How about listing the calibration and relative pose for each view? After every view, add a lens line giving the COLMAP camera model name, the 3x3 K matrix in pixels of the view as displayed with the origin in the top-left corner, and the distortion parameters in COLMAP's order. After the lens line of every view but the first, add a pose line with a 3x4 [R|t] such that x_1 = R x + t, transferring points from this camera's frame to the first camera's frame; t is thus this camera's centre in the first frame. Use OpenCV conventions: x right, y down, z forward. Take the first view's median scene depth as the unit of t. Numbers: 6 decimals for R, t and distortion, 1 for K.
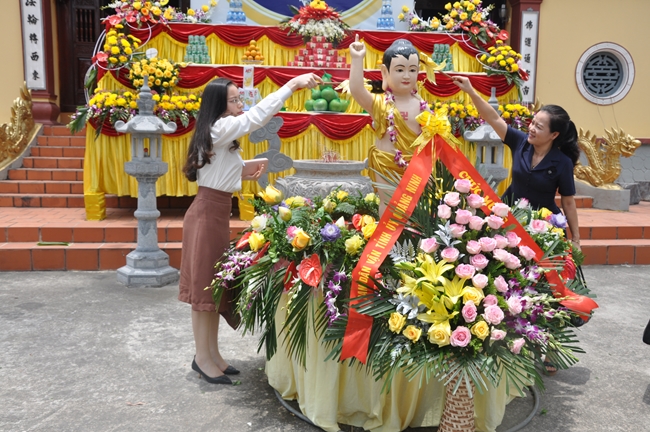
lens RADIAL K [[646.8, 0, 325.0], [0, 646.8, 216.0], [0, 0, 1]] dist [-0.074791, 0.284106]
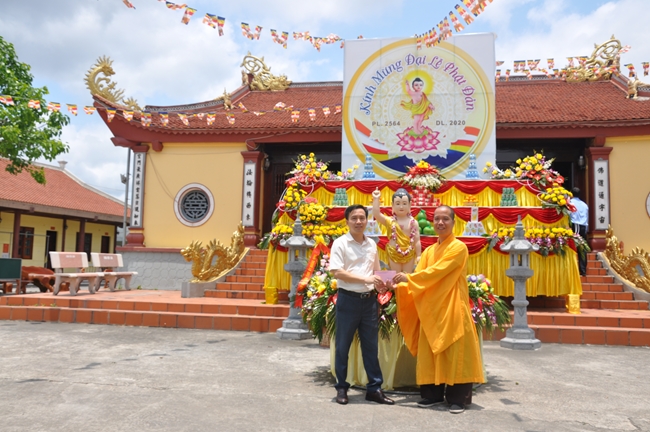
lens RADIAL K [[587.5, 0, 325.0], [0, 587.5, 216.0], [0, 0, 1]] dist [-0.105827, 0.199381]
pose [[0.951845, -0.024290, -0.305615, 0.190443], [-0.042875, 0.976514, -0.211147, 0.082615], [0.303566, 0.214082, 0.928448, -0.302060]]
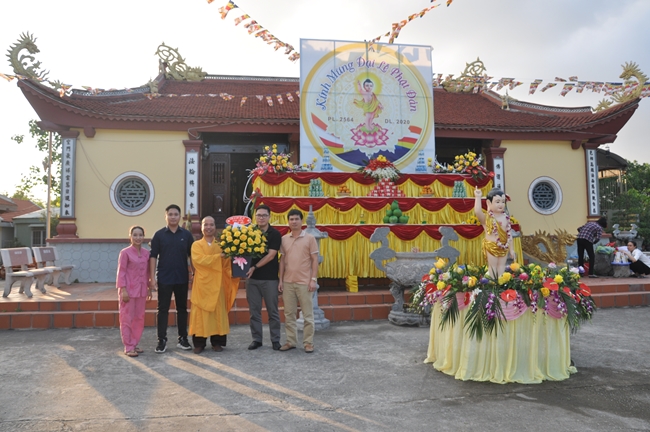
lens RADIAL K [[509.6, 0, 325.0], [0, 509.6, 216.0], [0, 0, 1]] dist [-0.158177, 0.129324]
pose [[0.998956, -0.026885, 0.036926, -0.212594], [0.032942, 0.984073, -0.174686, 0.034602], [-0.031642, 0.175720, 0.983932, -0.242029]]
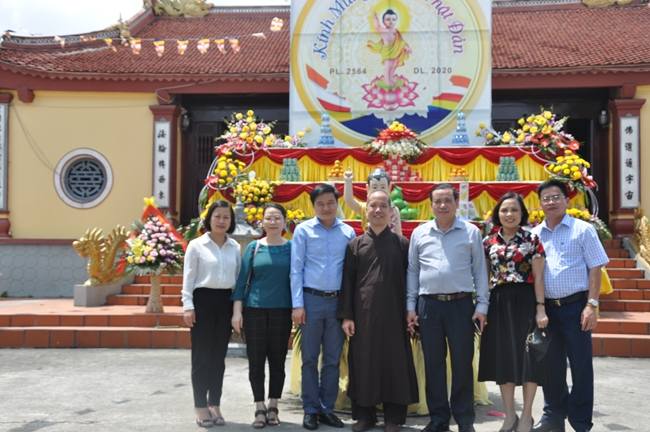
lens RADIAL K [[837.5, 0, 325.0], [0, 837.5, 216.0], [0, 0, 1]] dist [0.068078, 0.396249]
pose [[0.975855, -0.022912, -0.217214, 0.190428], [-0.015796, 0.984476, -0.174809, 0.089591], [0.217847, 0.174020, 0.960344, -0.435885]]
